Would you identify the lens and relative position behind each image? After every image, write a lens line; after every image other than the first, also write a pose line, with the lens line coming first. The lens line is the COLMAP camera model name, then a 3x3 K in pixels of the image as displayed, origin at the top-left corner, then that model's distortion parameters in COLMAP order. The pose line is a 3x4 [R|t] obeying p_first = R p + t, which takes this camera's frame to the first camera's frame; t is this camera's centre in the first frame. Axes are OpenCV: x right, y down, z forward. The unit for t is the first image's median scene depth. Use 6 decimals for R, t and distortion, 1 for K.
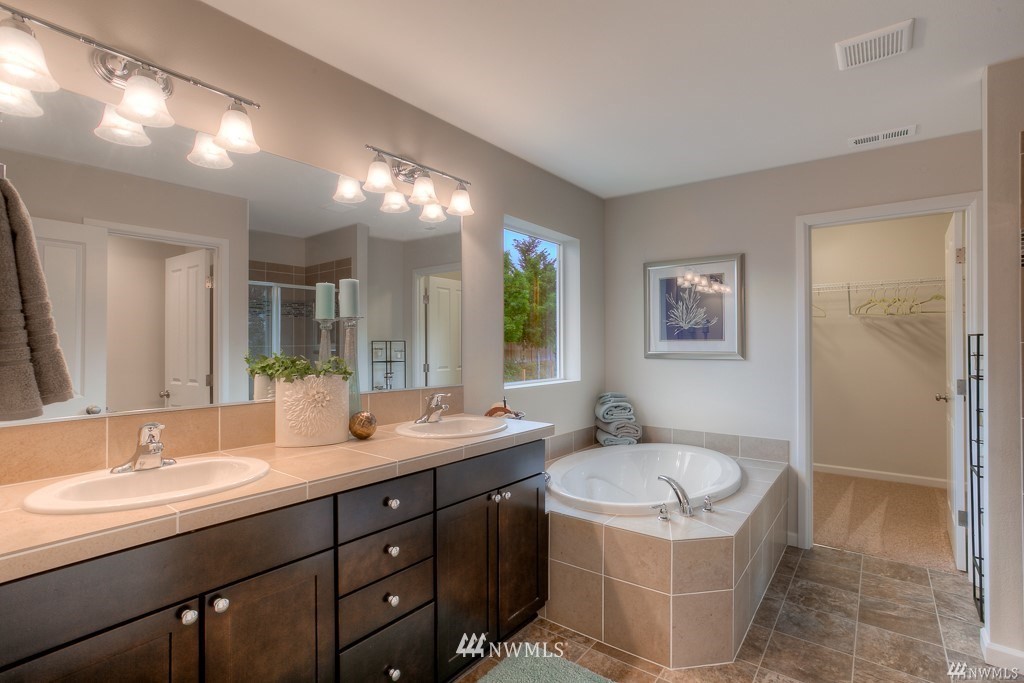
lens RADIAL K [[499.9, 0, 522.4], [0, 499.9, 342.2], [0, 0, 1]] dist [-0.063721, 0.038571]
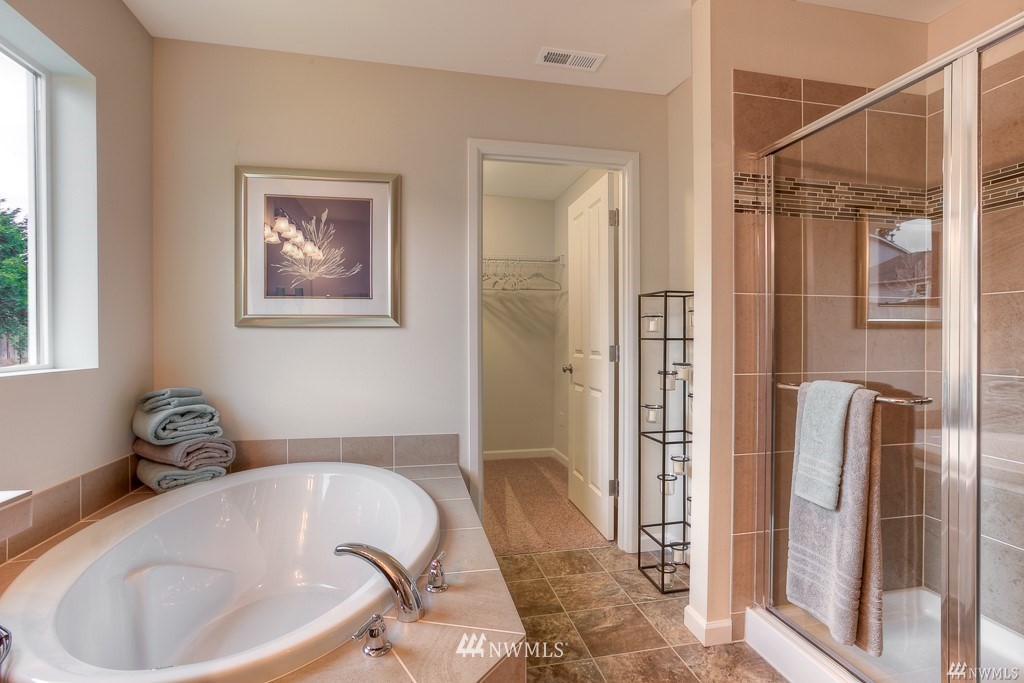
lens RADIAL K [[499.9, 0, 522.4], [0, 499.9, 342.2], [0, 0, 1]] dist [-0.063721, 0.038571]
pose [[0.646823, -0.004700, 0.762626, 0.023020], [-0.001947, 0.999968, 0.007815, 0.049693], [-0.762638, -0.006540, 0.646793, 0.396919]]
